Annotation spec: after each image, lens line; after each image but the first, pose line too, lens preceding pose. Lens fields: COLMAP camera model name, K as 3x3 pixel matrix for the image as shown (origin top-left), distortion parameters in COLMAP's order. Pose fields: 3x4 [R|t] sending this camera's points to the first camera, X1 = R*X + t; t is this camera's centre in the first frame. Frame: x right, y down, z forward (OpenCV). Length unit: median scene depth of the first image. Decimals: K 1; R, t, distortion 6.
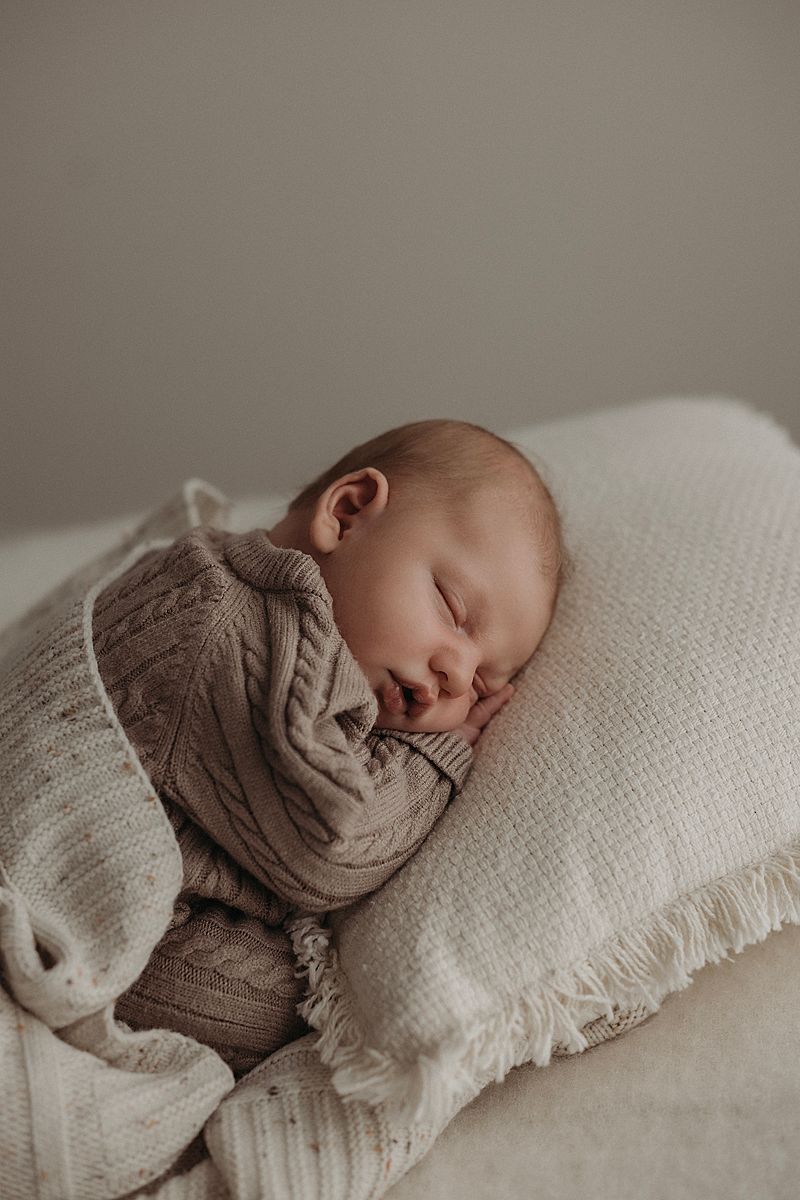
lens RADIAL K [[1626.7, 0, 400.0], [0, 1626.7, 600.0], [0, 0, 1]] dist [0.078708, -0.065881]
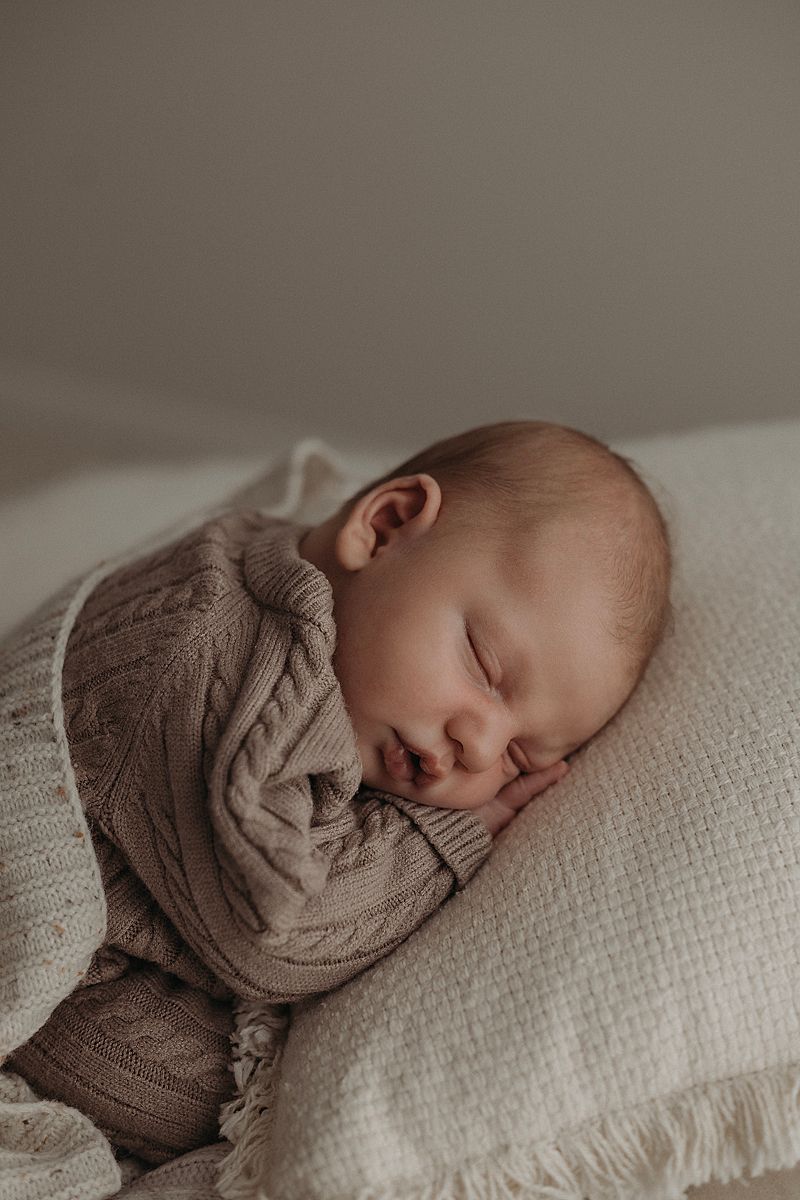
lens RADIAL K [[1626.7, 0, 400.0], [0, 1626.7, 600.0], [0, 0, 1]] dist [0.078708, -0.065881]
pose [[0.960770, 0.157481, -0.228301, 0.177619], [-0.144438, 0.986828, 0.072863, -0.082083], [0.236768, -0.037029, 0.970860, 0.219122]]
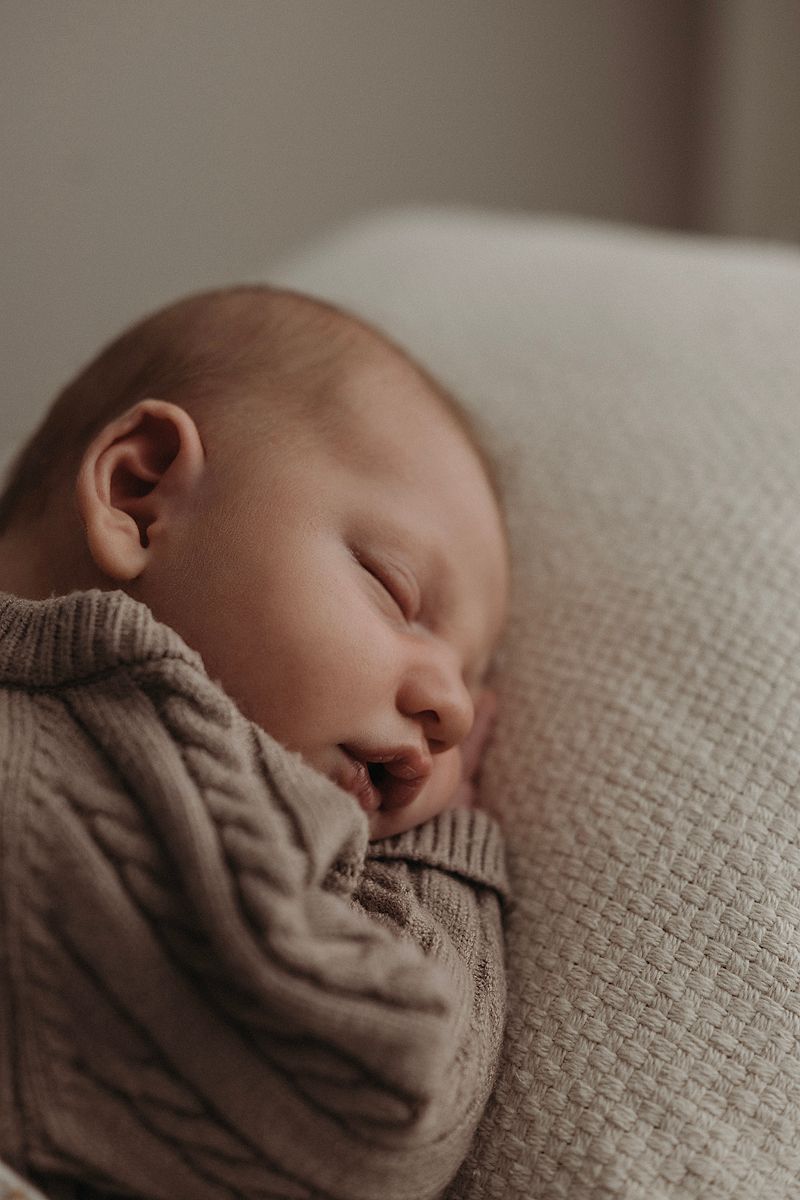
lens RADIAL K [[1626.7, 0, 400.0], [0, 1626.7, 600.0], [0, 0, 1]] dist [0.078708, -0.065881]
pose [[0.887381, -0.337616, 0.313958, -0.142876], [0.330162, 0.940666, 0.078367, -0.036903], [-0.321788, 0.034116, 0.946197, 0.508440]]
